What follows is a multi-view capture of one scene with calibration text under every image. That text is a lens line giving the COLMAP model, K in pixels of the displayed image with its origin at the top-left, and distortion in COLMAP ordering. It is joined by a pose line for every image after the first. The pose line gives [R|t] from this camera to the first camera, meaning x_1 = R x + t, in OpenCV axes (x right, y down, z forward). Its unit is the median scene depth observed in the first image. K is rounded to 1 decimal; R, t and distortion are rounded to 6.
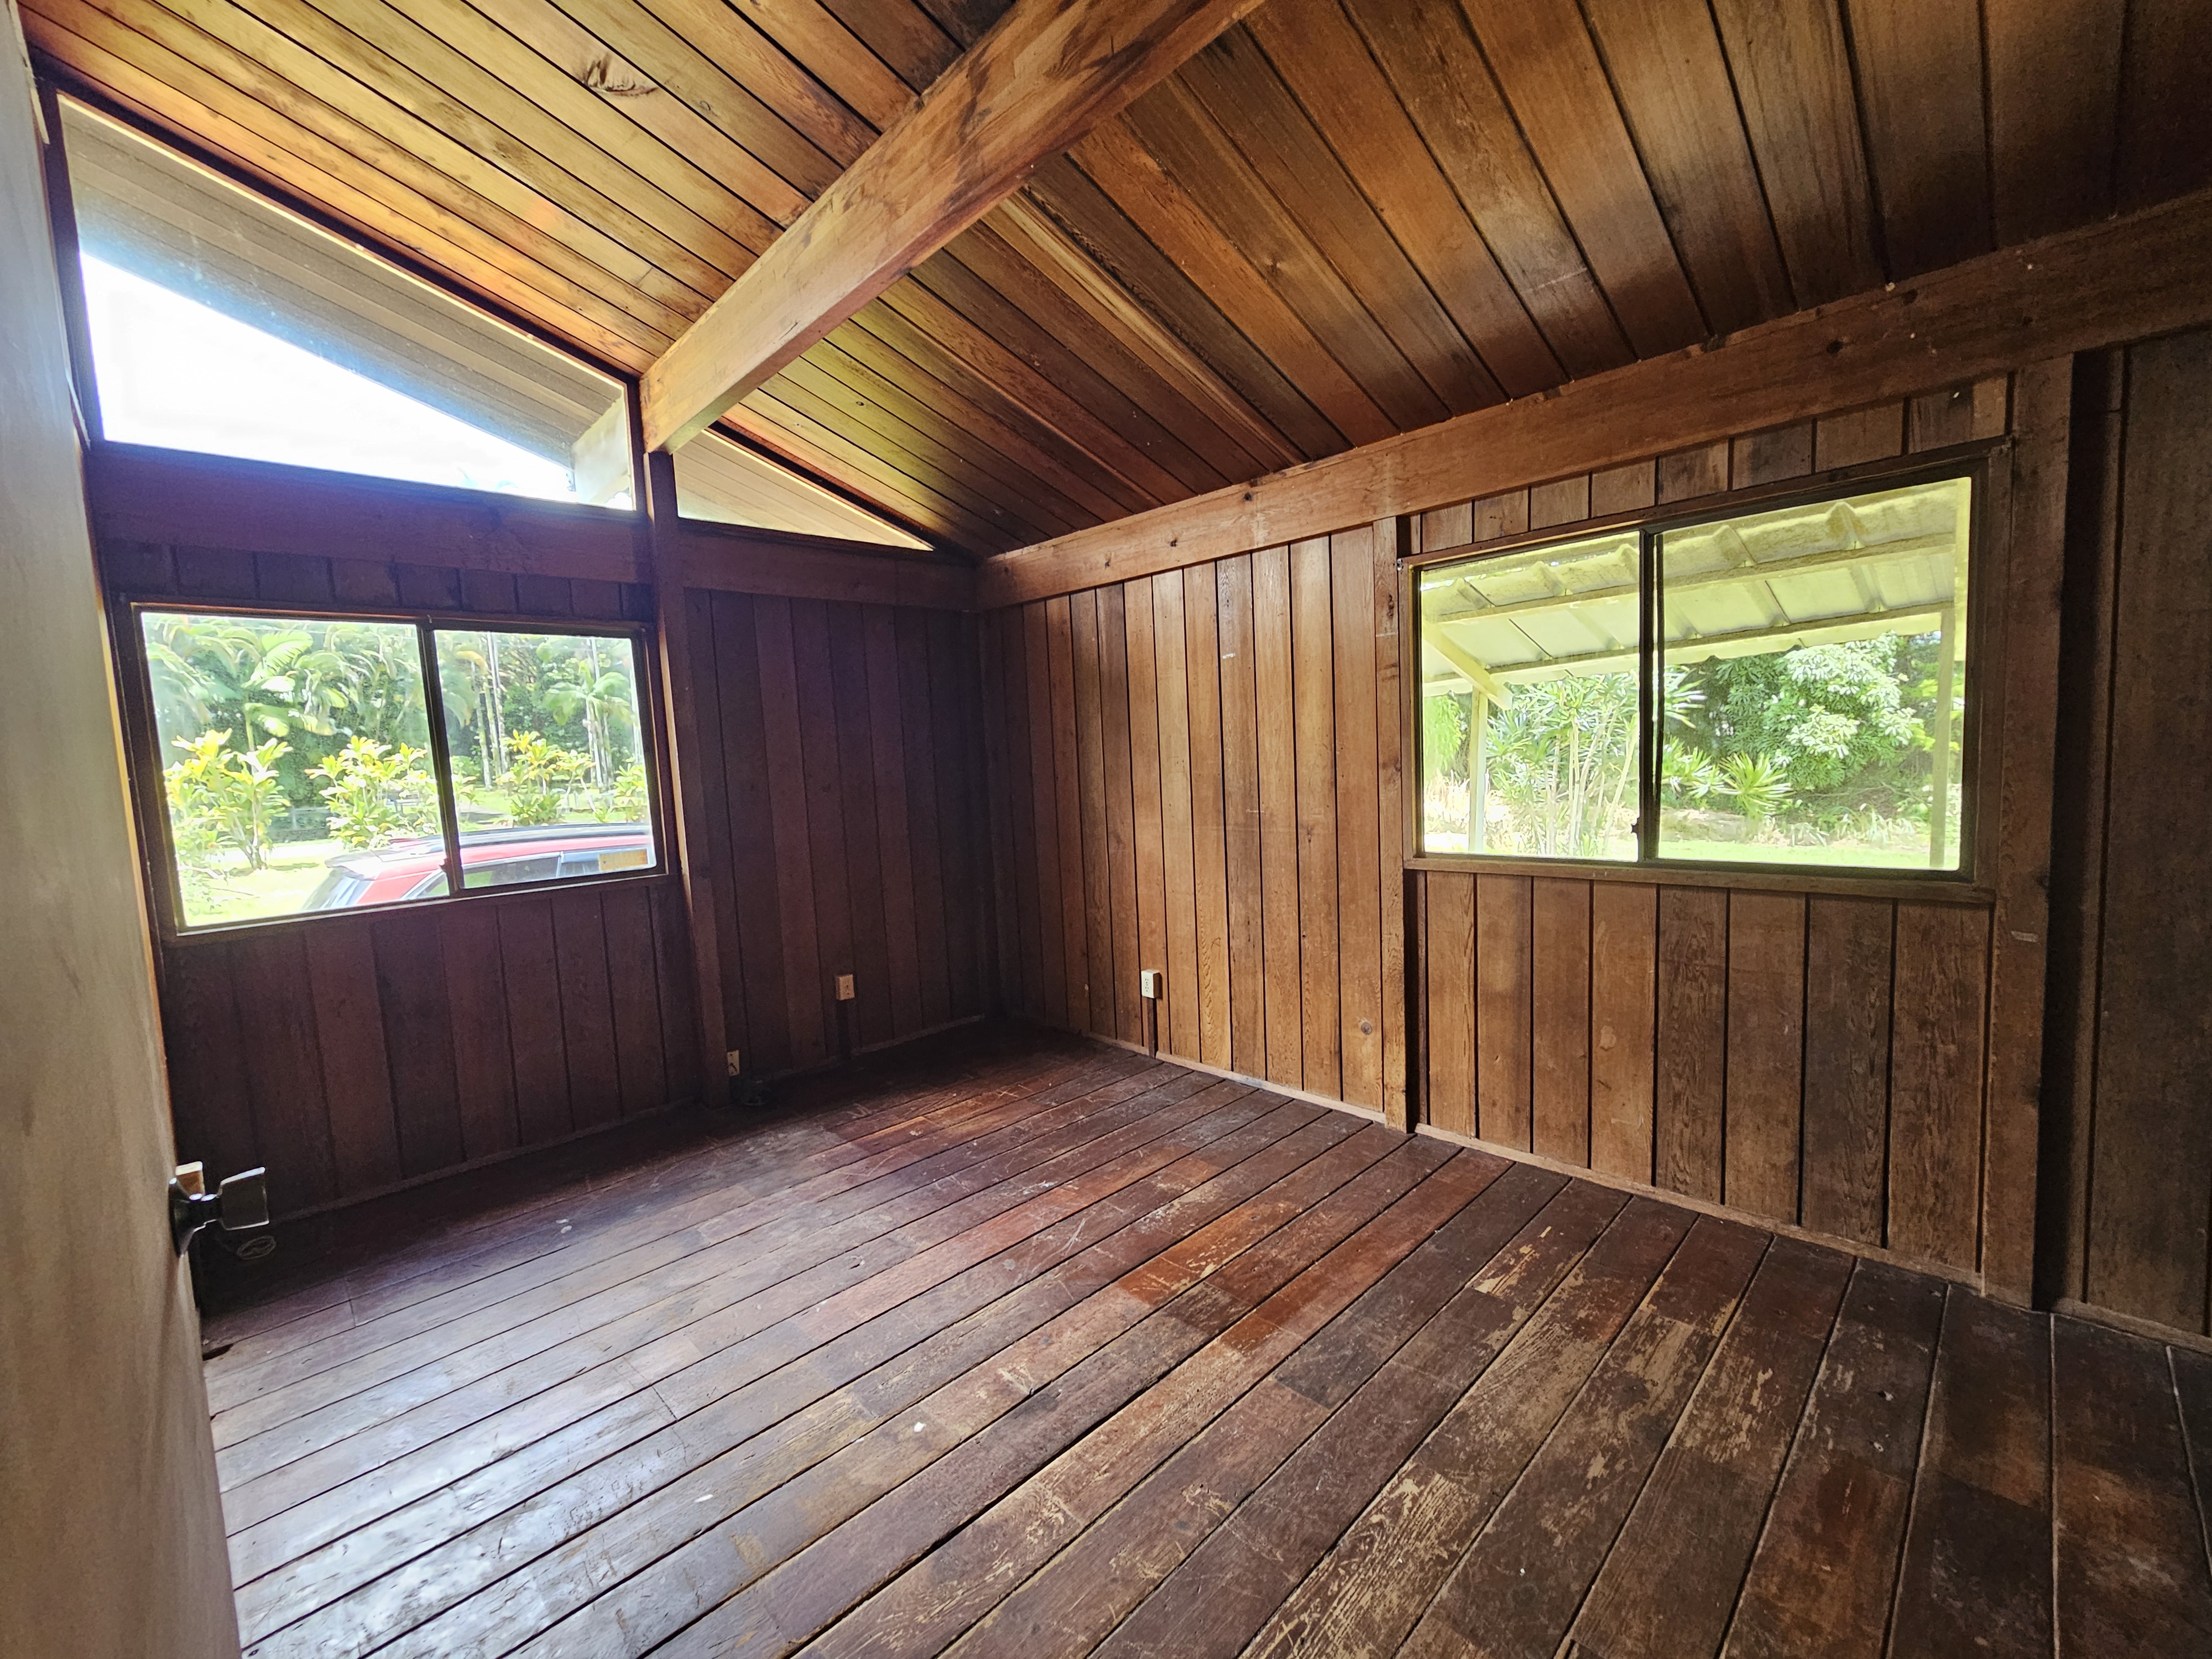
lens RADIAL K [[911.5, 0, 1106.0], [0, 911.5, 829.5], [0, 0, 1]] dist [-0.002290, -0.000158]
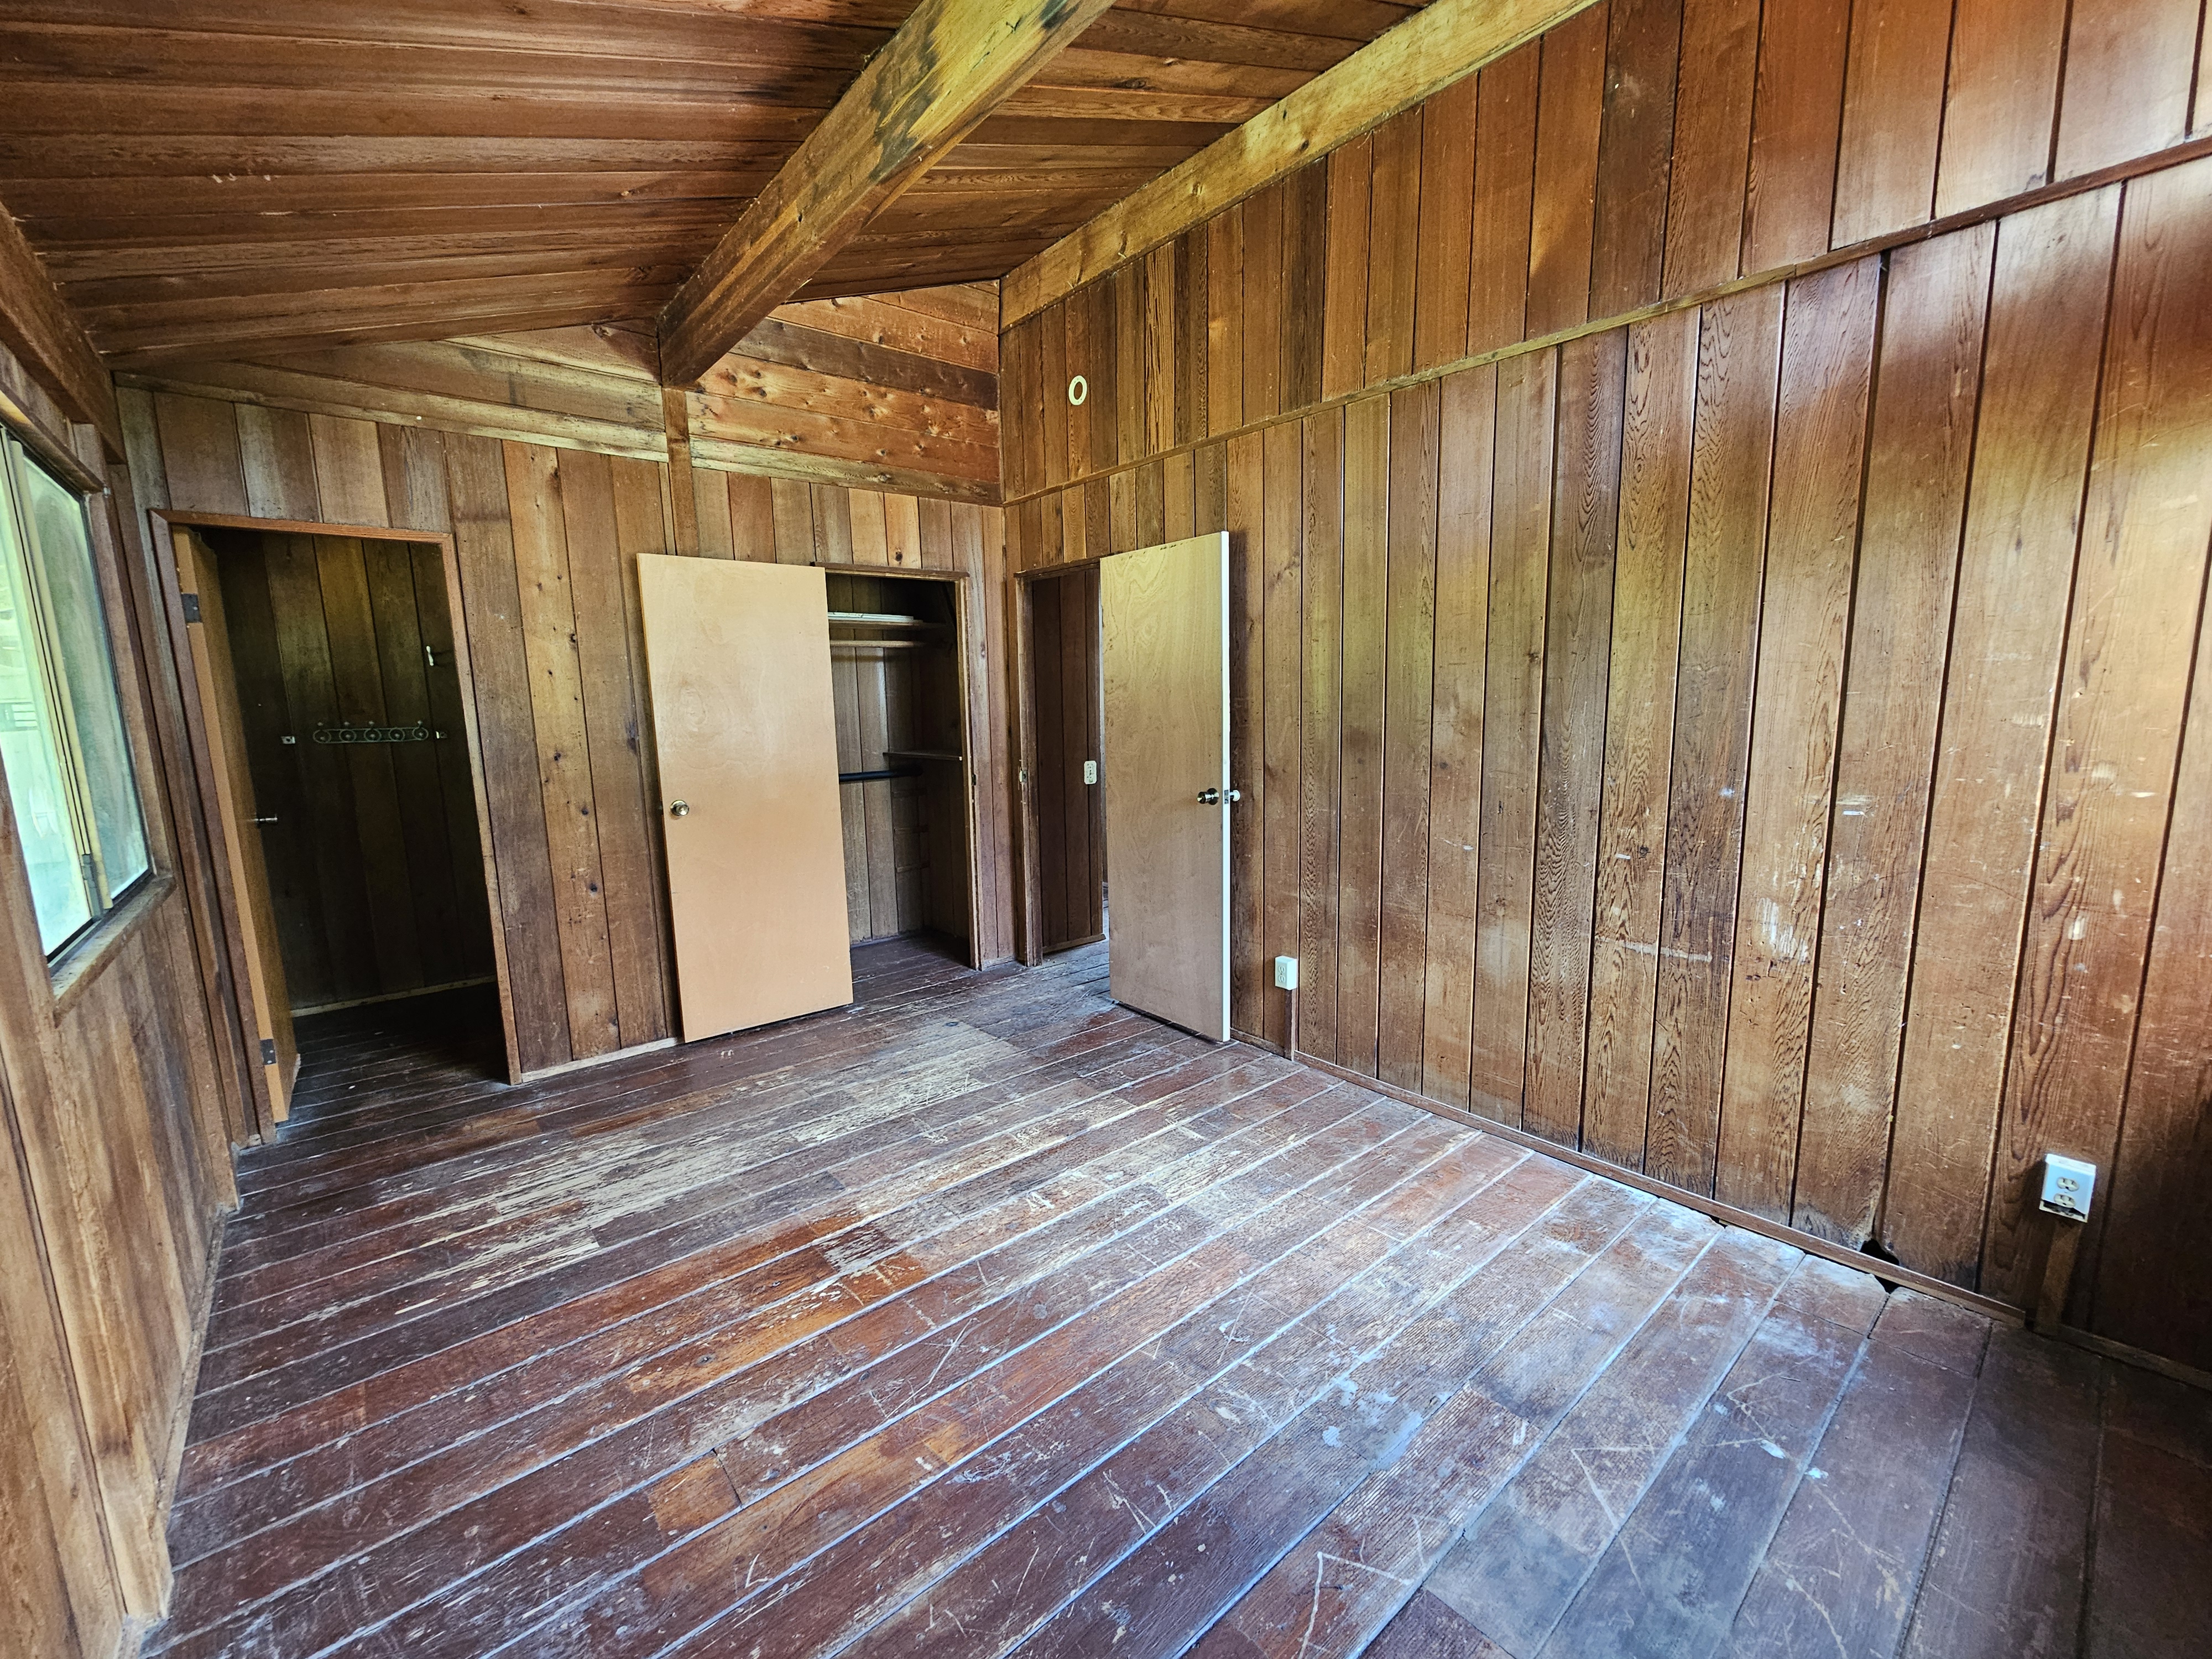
lens RADIAL K [[911.5, 0, 1106.0], [0, 911.5, 829.5], [0, 0, 1]] dist [-0.002290, -0.000158]
pose [[-0.995125, 0.055414, 0.081579, -0.320456], [0.072616, 0.971433, 0.225931, -0.173142], [-0.066729, 0.230754, -0.970721, 2.092485]]
